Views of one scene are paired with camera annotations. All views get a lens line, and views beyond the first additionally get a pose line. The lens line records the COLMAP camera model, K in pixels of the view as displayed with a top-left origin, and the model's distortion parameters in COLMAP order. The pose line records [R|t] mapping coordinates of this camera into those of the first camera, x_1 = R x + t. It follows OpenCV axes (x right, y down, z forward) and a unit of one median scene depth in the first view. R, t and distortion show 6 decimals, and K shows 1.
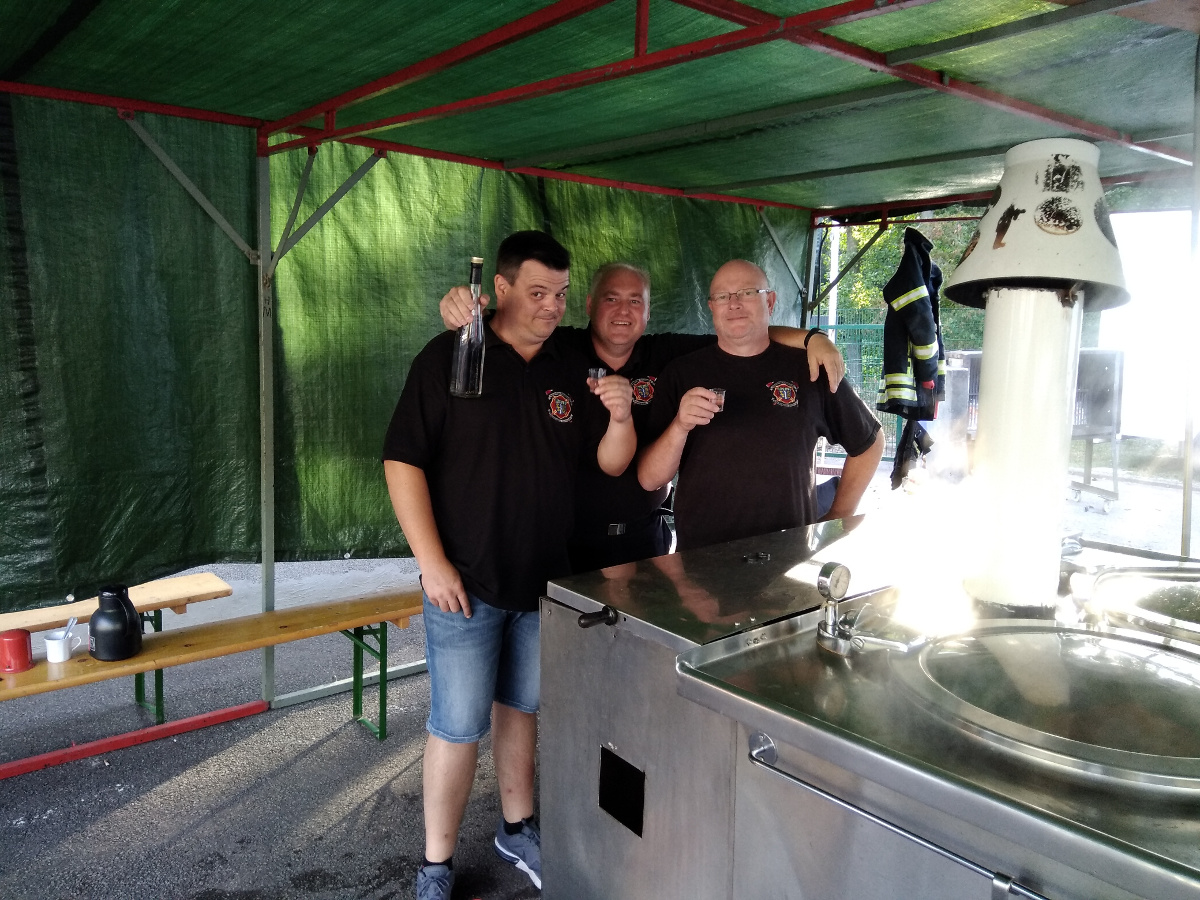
lens RADIAL K [[906.8, 0, 602.9], [0, 906.8, 444.1], [0, 0, 1]] dist [0.003311, -0.001994]
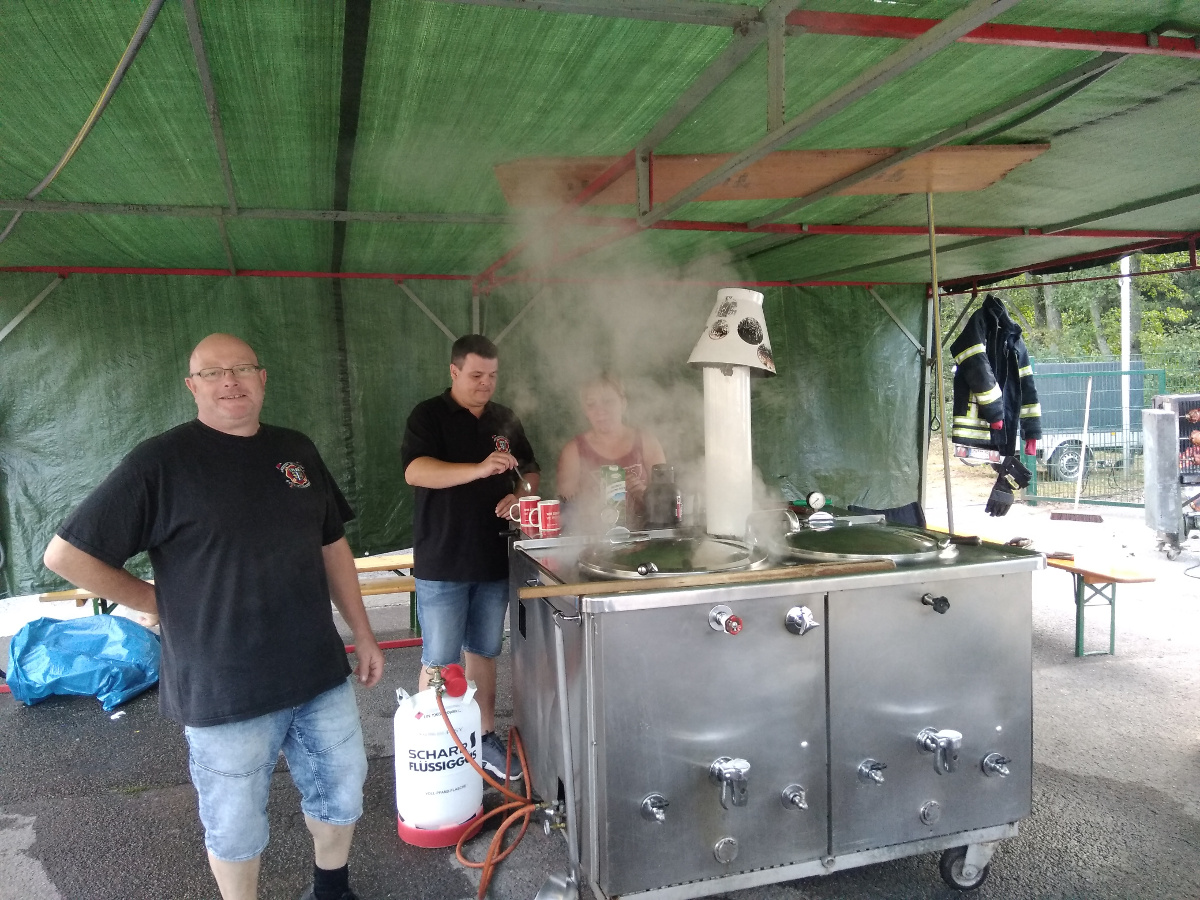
lens RADIAL K [[906.8, 0, 595.8], [0, 906.8, 450.2], [0, 0, 1]] dist [0.003311, -0.001994]
pose [[0.916329, -0.011104, -0.400273, 0.366997], [-0.012600, 0.998321, -0.056540, 0.043309], [0.400229, 0.056852, 0.914650, -0.311032]]
